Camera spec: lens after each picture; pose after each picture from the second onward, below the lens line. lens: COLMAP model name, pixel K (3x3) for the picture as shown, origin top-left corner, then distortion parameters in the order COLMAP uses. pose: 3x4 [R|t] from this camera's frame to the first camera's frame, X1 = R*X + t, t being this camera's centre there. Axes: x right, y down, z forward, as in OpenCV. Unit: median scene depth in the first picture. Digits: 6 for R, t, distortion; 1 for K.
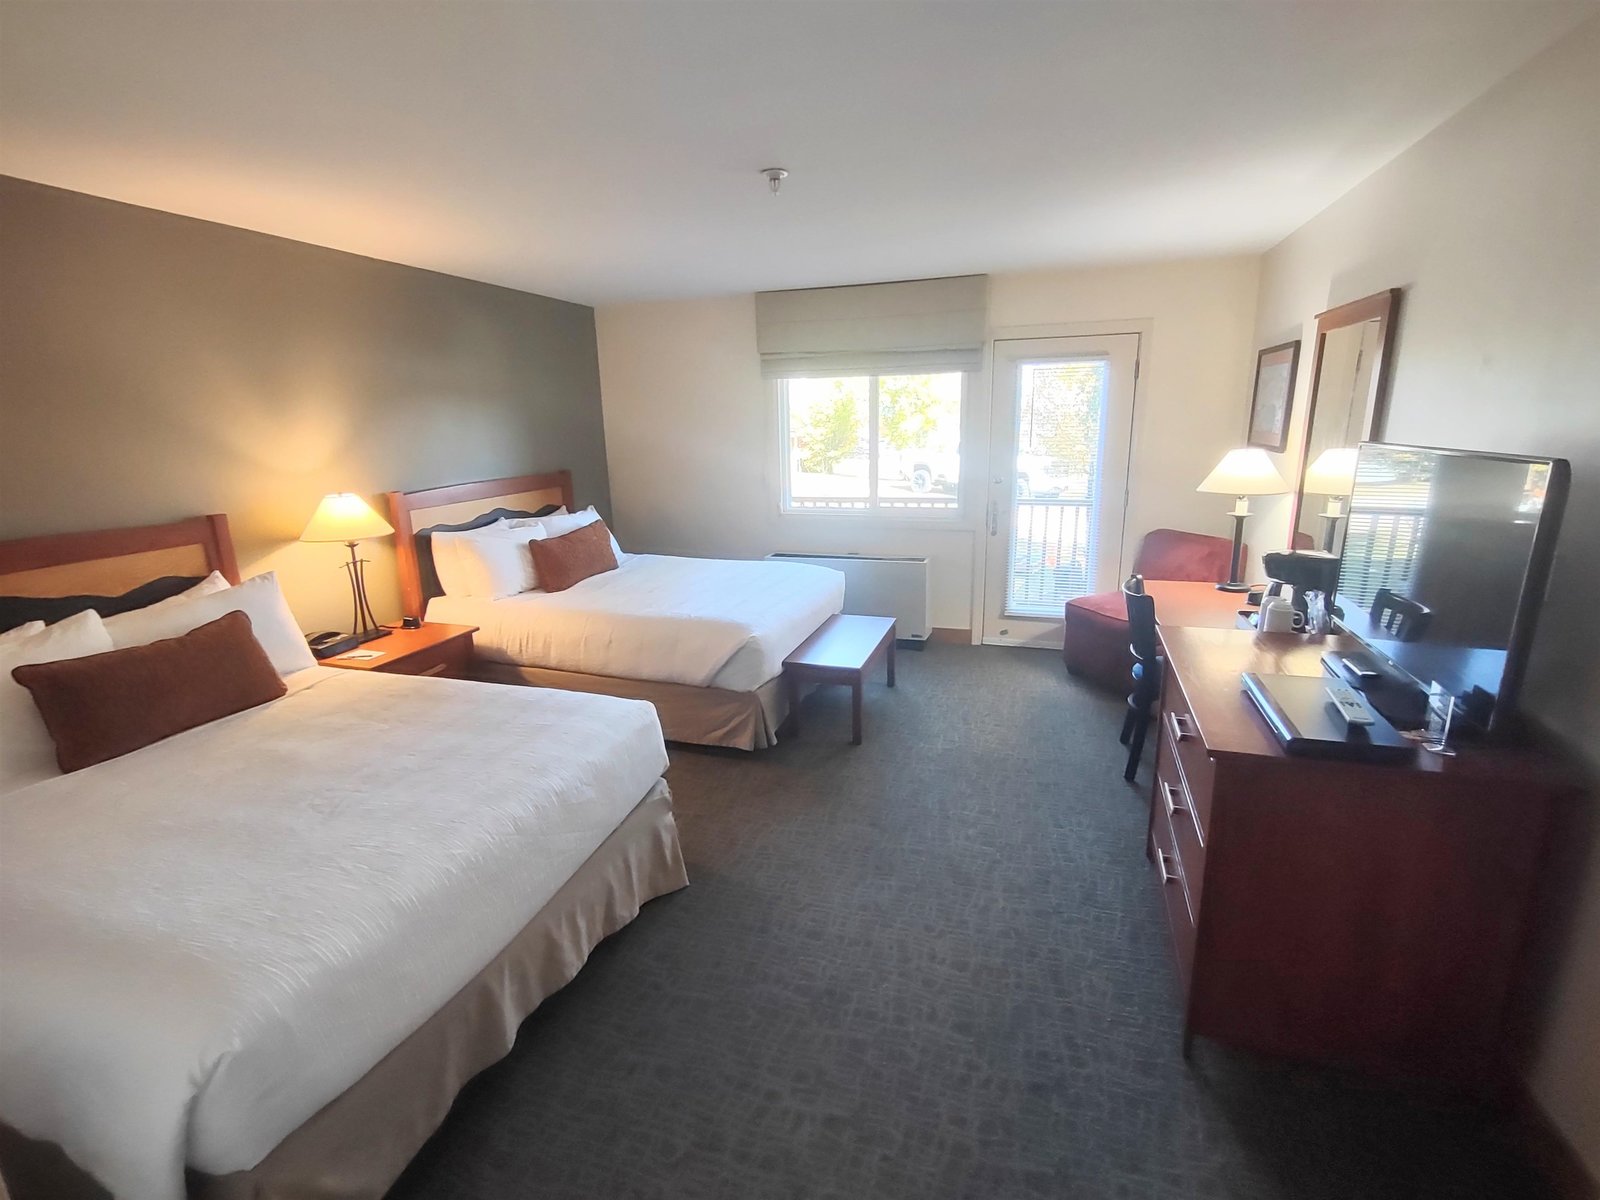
lens RADIAL K [[732.3, 0, 800.0], [0, 732.3, 600.0], [0, 0, 1]] dist [0.010832, 0.000142]
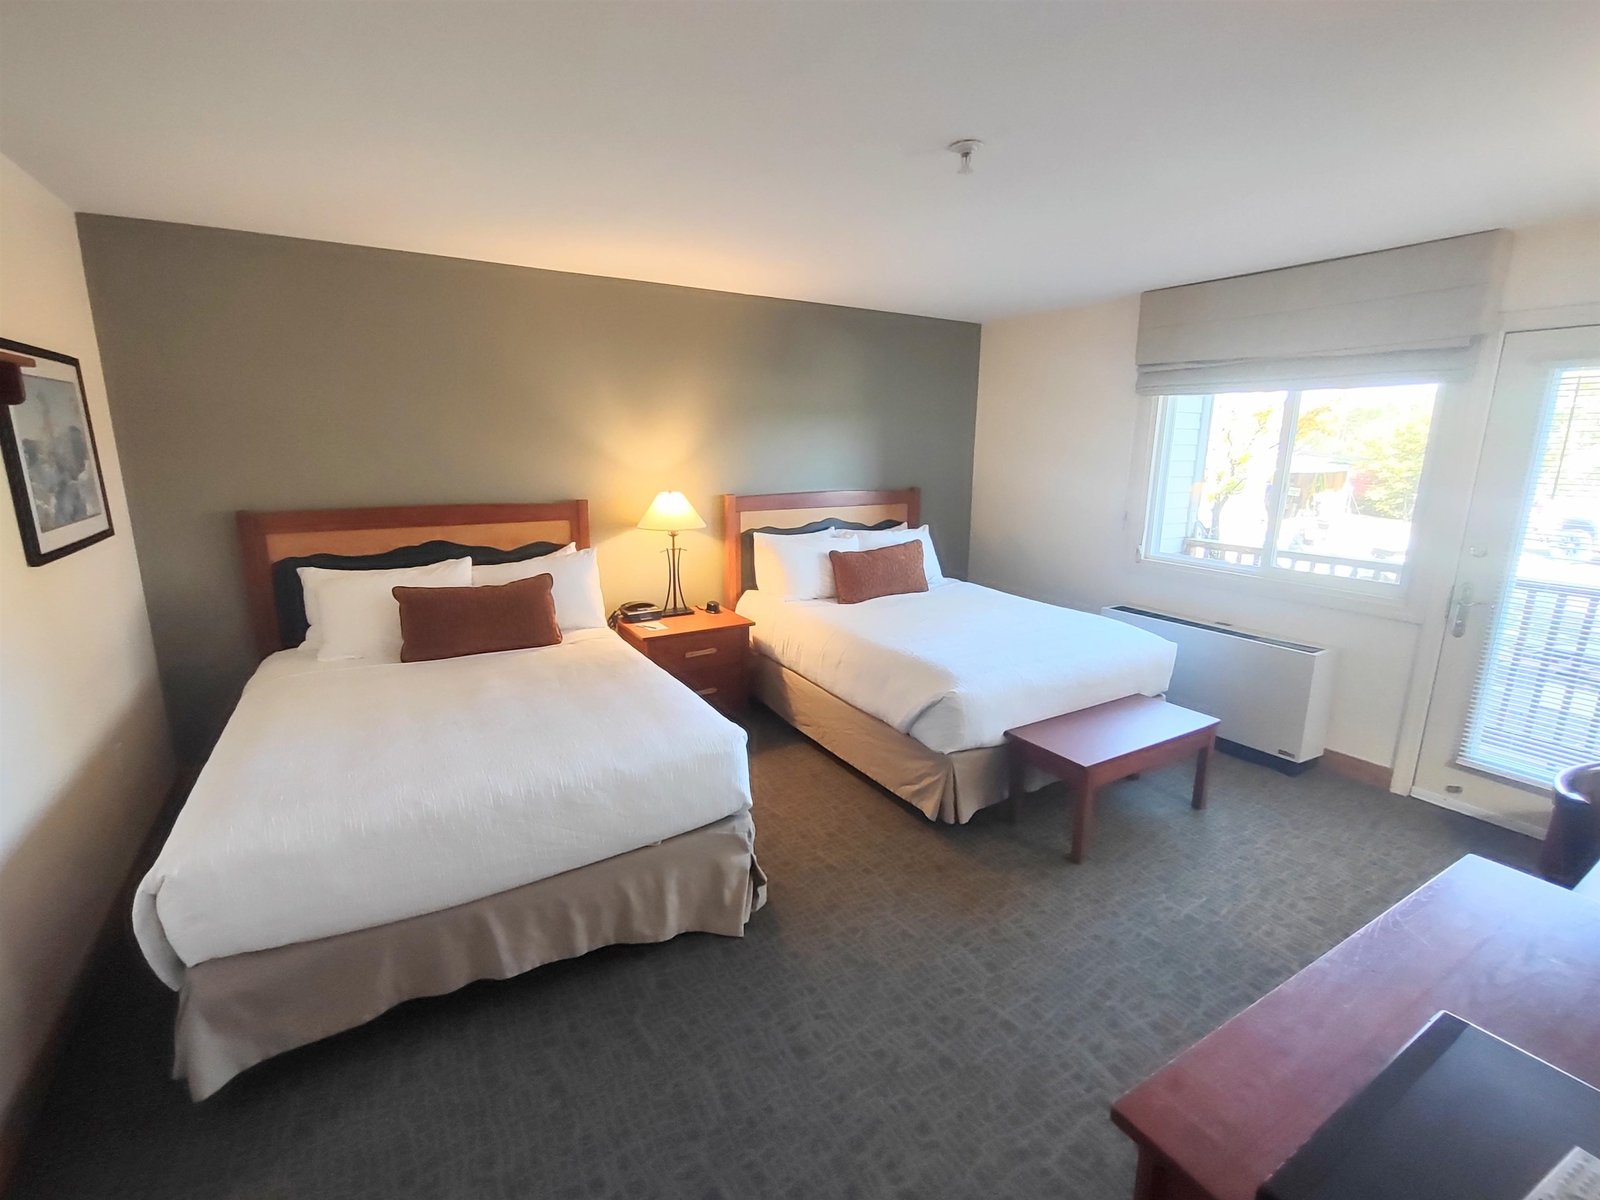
lens RADIAL K [[725.8, 0, 800.0], [0, 725.8, 600.0], [0, 0, 1]] dist [-0.000166, 0.000104]
pose [[0.766031, 0.169184, -0.620140, 0.280399], [-0.183398, 0.982166, 0.041407, -0.053489], [0.616086, 0.082014, 0.783398, 0.192747]]
